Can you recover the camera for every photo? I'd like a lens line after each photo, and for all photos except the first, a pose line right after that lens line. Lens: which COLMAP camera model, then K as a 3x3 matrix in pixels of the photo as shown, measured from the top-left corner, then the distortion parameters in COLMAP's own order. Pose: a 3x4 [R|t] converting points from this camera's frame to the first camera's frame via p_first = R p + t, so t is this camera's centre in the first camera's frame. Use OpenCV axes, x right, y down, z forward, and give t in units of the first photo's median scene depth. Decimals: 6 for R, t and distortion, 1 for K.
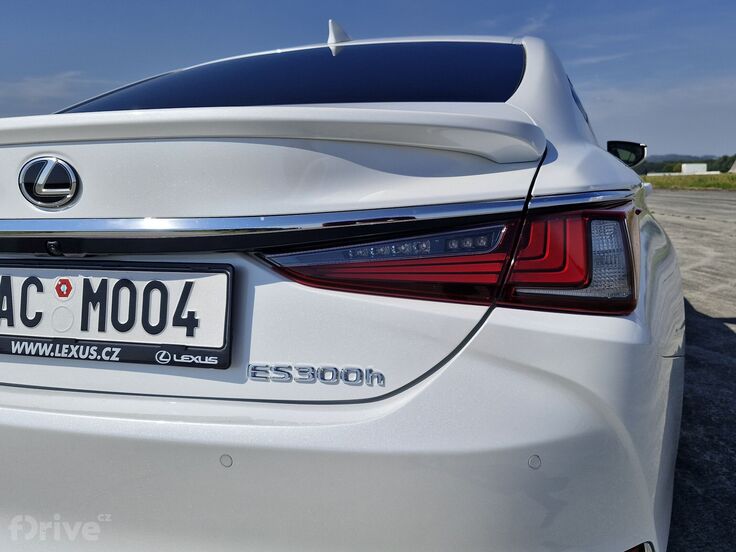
lens RADIAL K [[647.5, 0, 374.3], [0, 647.5, 264.8], [0, 0, 1]] dist [0.111680, -0.167228]
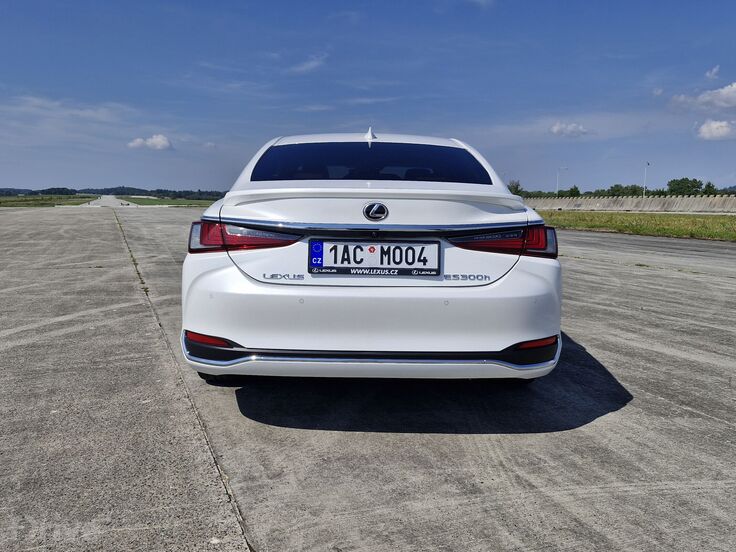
lens RADIAL K [[647.5, 0, 374.2], [0, 647.5, 254.5], [0, 0, 1]] dist [0.111680, -0.167228]
pose [[0.946434, 0.015634, 0.322519, -1.408435], [0.002475, 0.998447, -0.055662, 0.218217], [-0.322889, 0.053478, 0.944925, -1.651600]]
